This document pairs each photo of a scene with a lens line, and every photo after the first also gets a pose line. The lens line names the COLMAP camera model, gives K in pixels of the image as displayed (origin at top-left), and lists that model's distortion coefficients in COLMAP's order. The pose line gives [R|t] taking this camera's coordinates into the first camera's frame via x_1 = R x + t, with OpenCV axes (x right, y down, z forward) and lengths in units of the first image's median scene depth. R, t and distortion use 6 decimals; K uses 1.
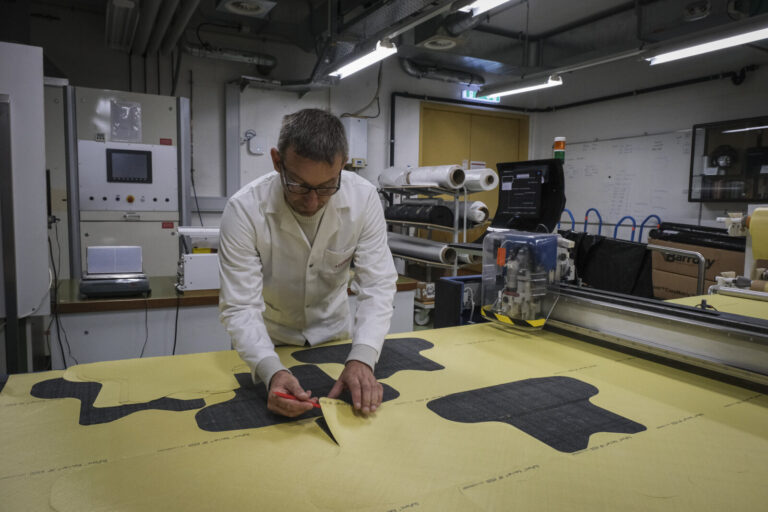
lens RADIAL K [[527.5, 0, 389.9], [0, 527.5, 254.8], [0, 0, 1]] dist [-0.008267, 0.002083]
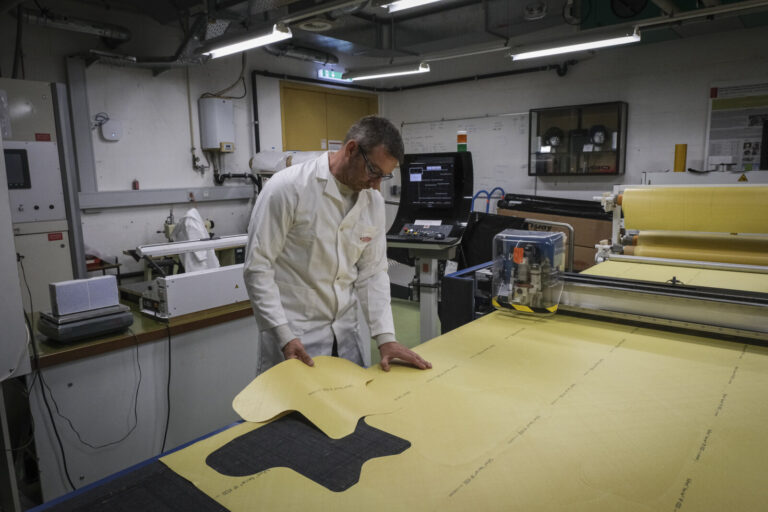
lens RADIAL K [[527.5, 0, 389.9], [0, 527.5, 254.8], [0, 0, 1]] dist [-0.008267, 0.002083]
pose [[0.928642, -0.094034, 0.358862, -0.165008], [0.071942, 0.994626, 0.074457, -0.036857], [-0.363935, -0.043327, 0.930416, 0.012862]]
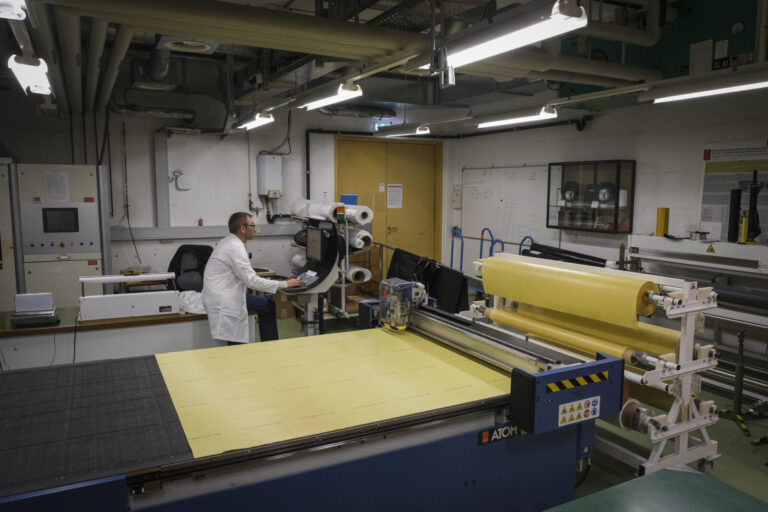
lens RADIAL K [[572.1, 0, 397.6], [0, 572.1, 261.8], [0, 0, 1]] dist [0.001694, 0.001206]
pose [[0.999900, -0.006904, -0.012309, 0.260218], [0.007295, 0.999460, 0.032053, -0.070839], [0.012081, -0.032140, 0.999410, -0.306705]]
